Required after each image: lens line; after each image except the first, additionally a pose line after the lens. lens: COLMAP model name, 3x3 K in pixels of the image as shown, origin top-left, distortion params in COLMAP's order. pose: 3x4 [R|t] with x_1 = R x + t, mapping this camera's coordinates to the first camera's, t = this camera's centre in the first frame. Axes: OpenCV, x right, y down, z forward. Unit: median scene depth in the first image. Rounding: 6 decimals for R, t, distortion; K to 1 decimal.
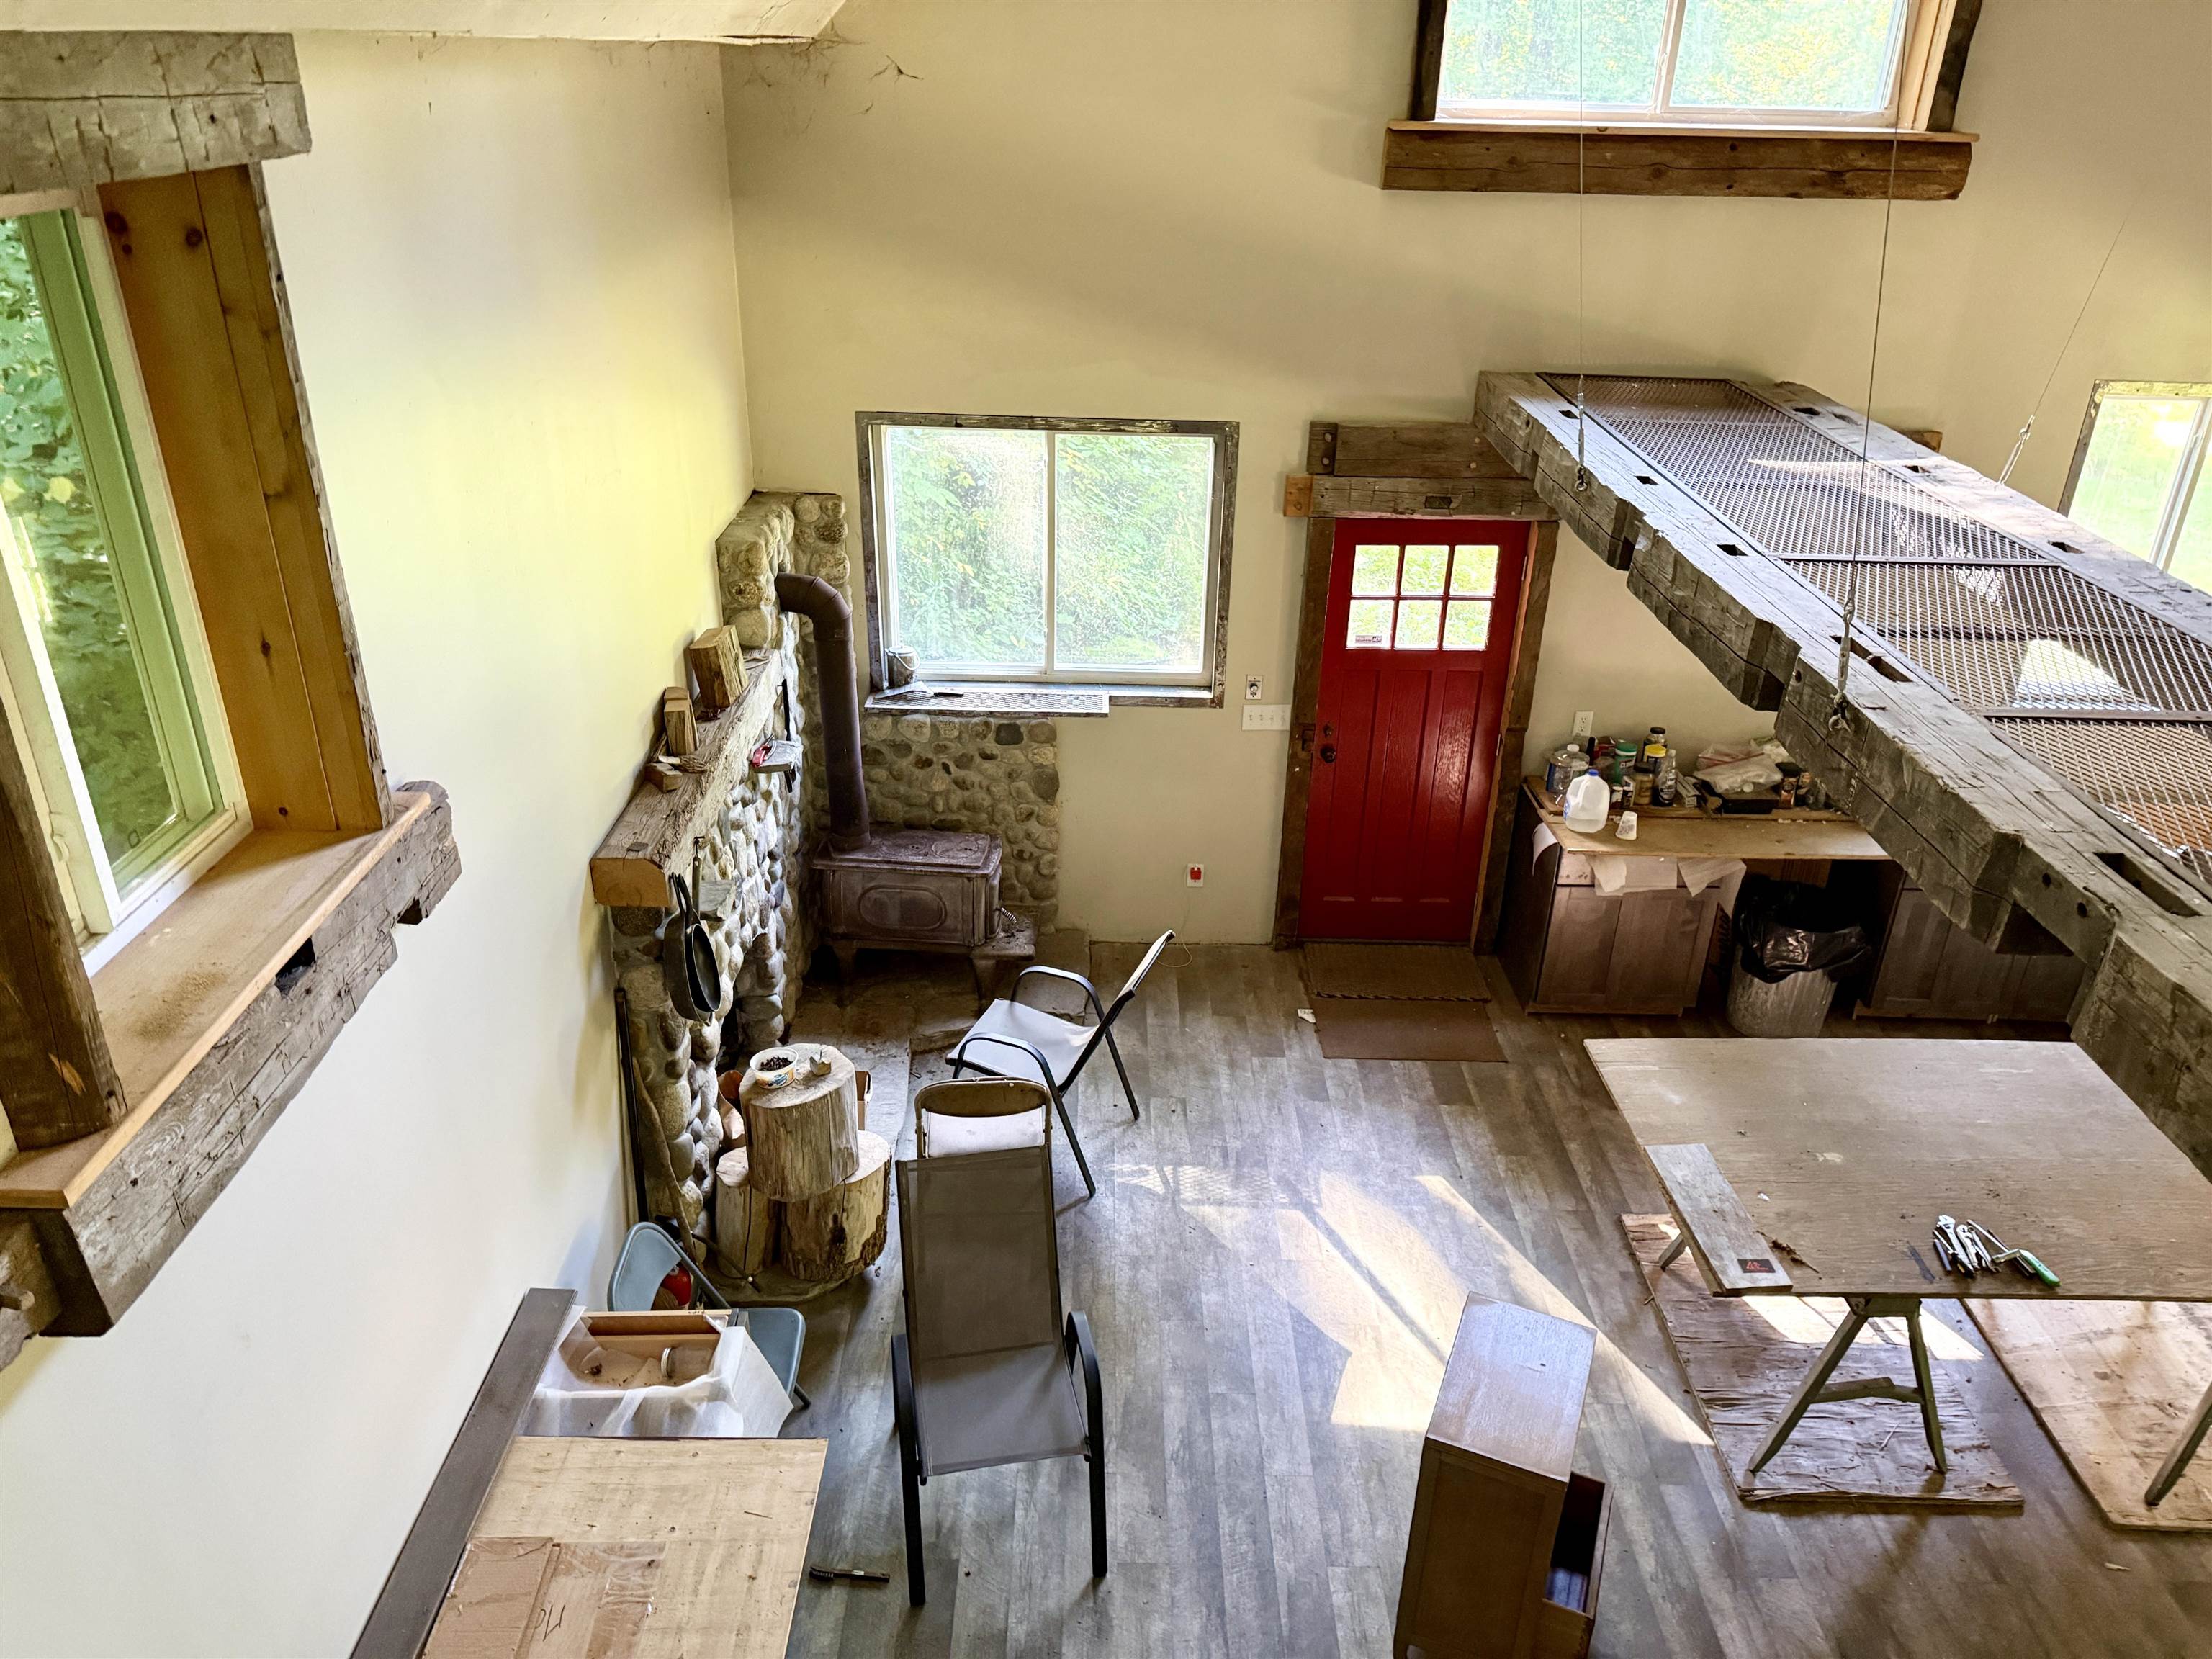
lens RADIAL K [[1550.3, 0, 1101.3], [0, 1550.3, 821.4], [0, 0, 1]] dist [0.067197, -0.078521]
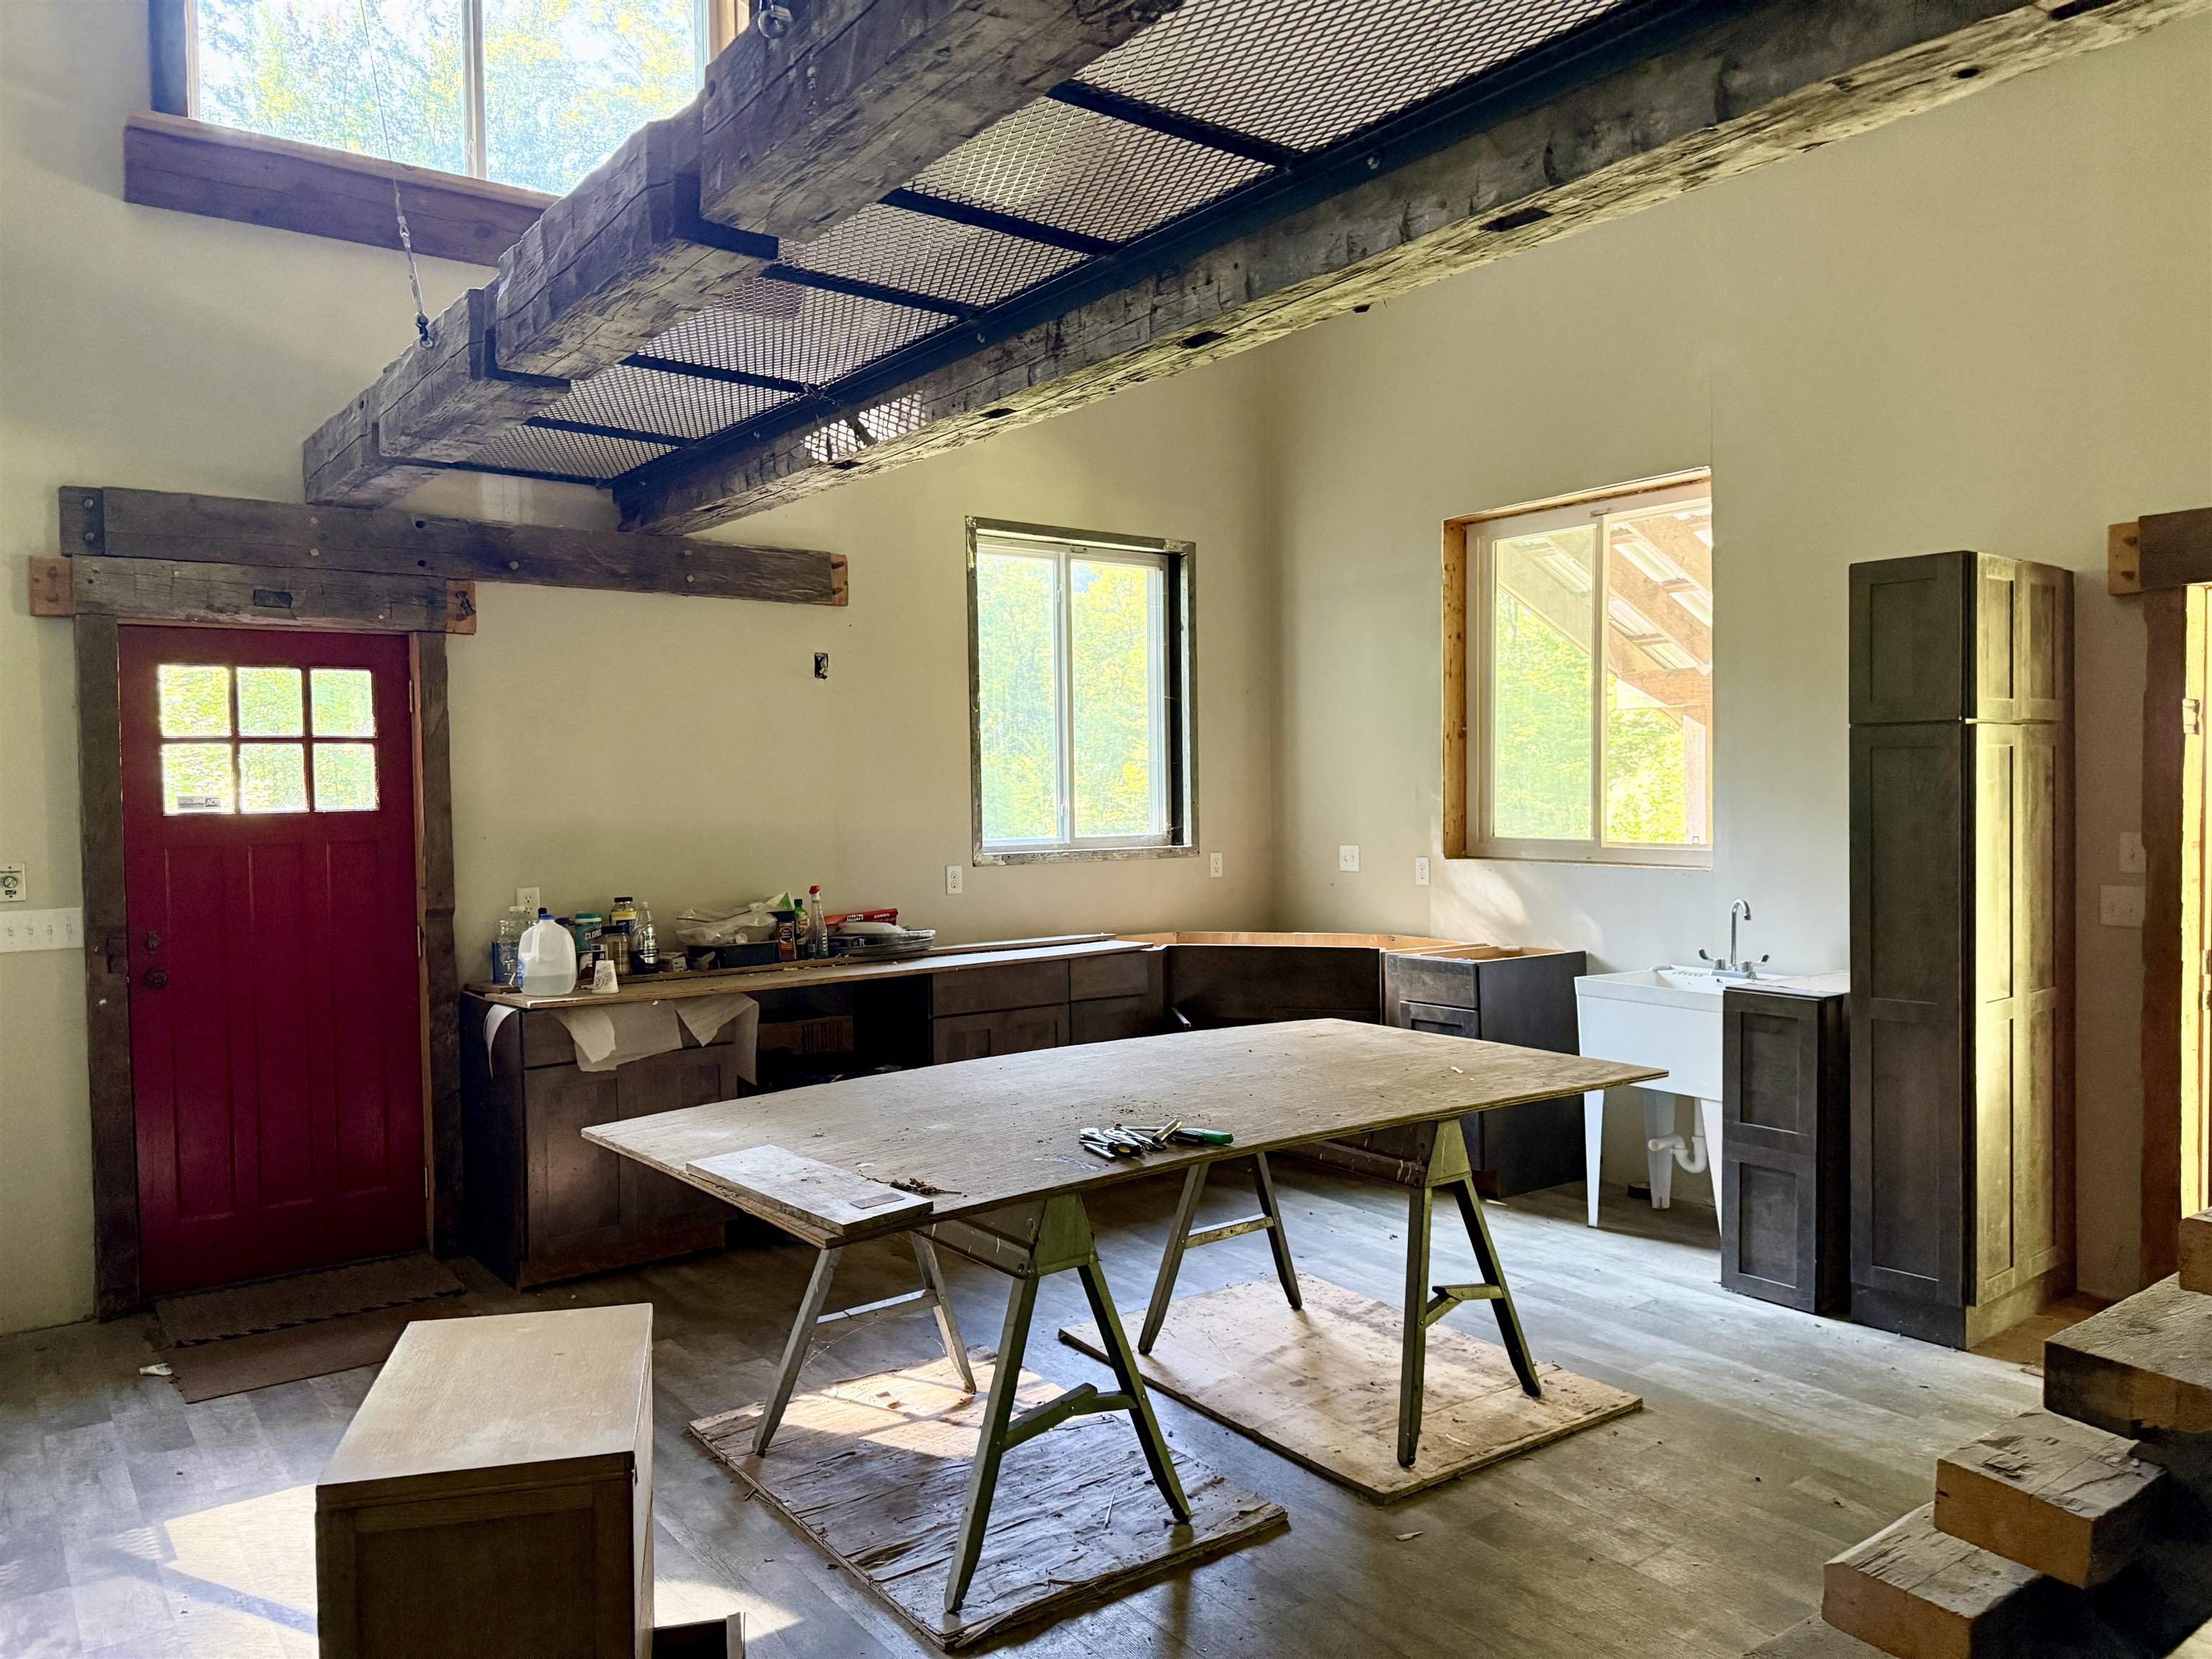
lens RADIAL K [[1550.3, 0, 1098.8], [0, 1550.3, 835.9], [0, 0, 1]] dist [0.067197, -0.078521]
pose [[0.798985, -0.051528, 0.599139, 0.076768], [0.290781, 0.905205, -0.309921, 0.261684], [-0.526373, 0.421841, 0.738229, 0.285491]]
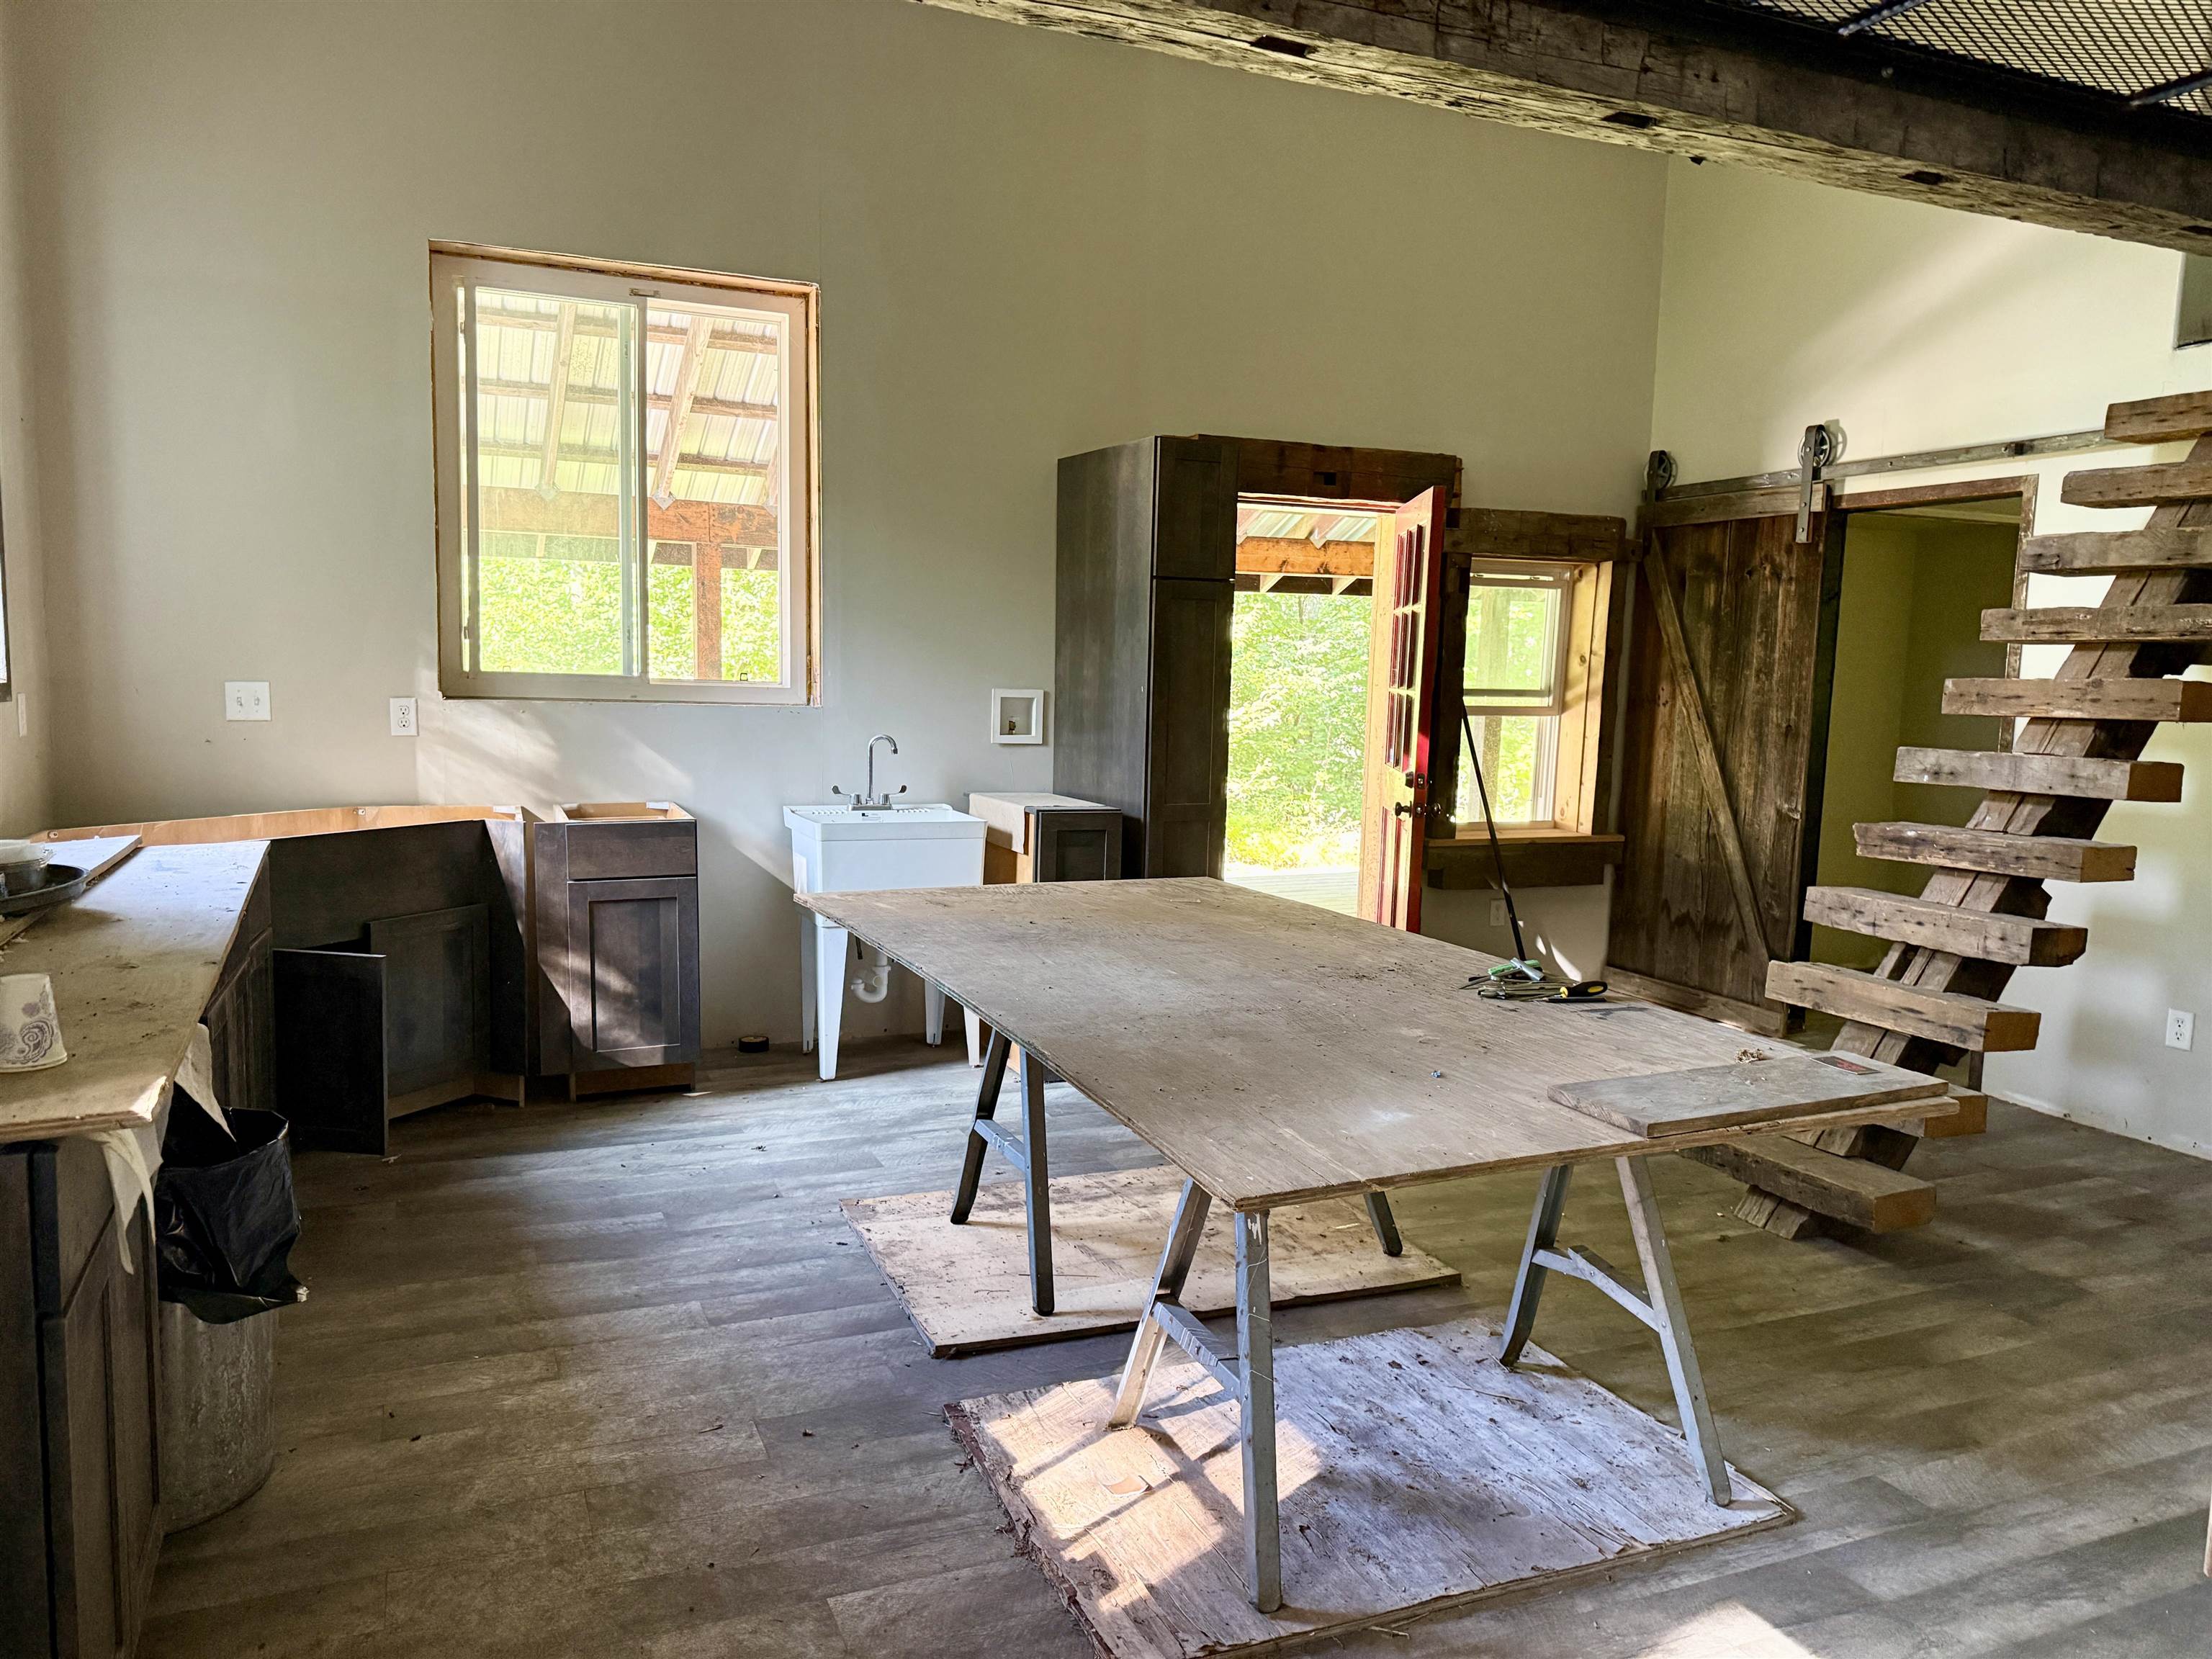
lens RADIAL K [[1550.3, 0, 1097.5], [0, 1550.3, 836.0], [0, 0, 1]] dist [0.067197, -0.078521]
pose [[-0.405864, -0.136424, 0.903694, 0.018147], [0.368975, 0.880173, 0.298586, -0.045384], [-0.836141, 0.454626, -0.306893, 0.962667]]
